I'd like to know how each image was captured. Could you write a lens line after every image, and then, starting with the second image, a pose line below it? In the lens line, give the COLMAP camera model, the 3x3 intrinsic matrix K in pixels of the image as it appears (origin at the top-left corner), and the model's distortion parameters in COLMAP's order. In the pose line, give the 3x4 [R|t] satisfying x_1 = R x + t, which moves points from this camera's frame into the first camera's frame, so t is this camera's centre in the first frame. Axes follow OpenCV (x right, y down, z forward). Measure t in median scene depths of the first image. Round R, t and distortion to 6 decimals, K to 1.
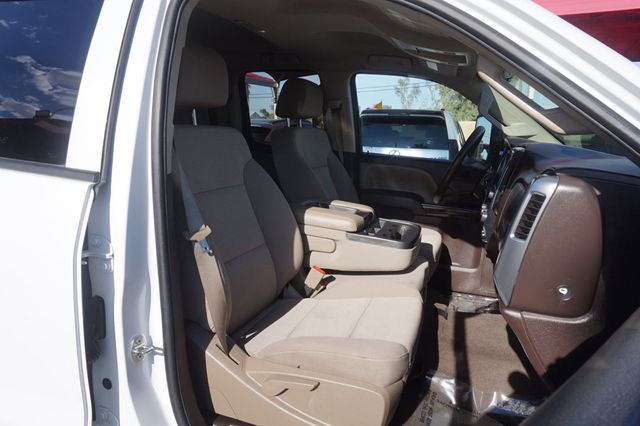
lens RADIAL K [[428.3, 0, 320.5], [0, 428.3, 214.4], [0, 0, 1]] dist [-0.029983, 0.025424]
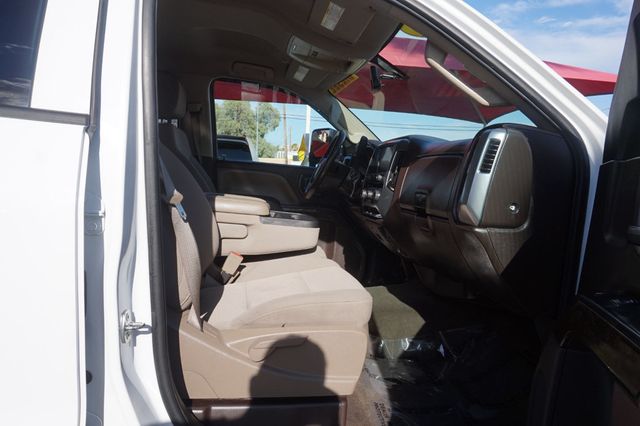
lens RADIAL K [[428.3, 0, 321.0], [0, 428.3, 212.1], [0, 0, 1]] dist [-0.029983, 0.025424]
pose [[0.870098, -0.033203, 0.491759, -0.450695], [0.074784, 0.995070, -0.065133, 0.155072], [-0.487172, 0.093448, 0.868292, 0.042016]]
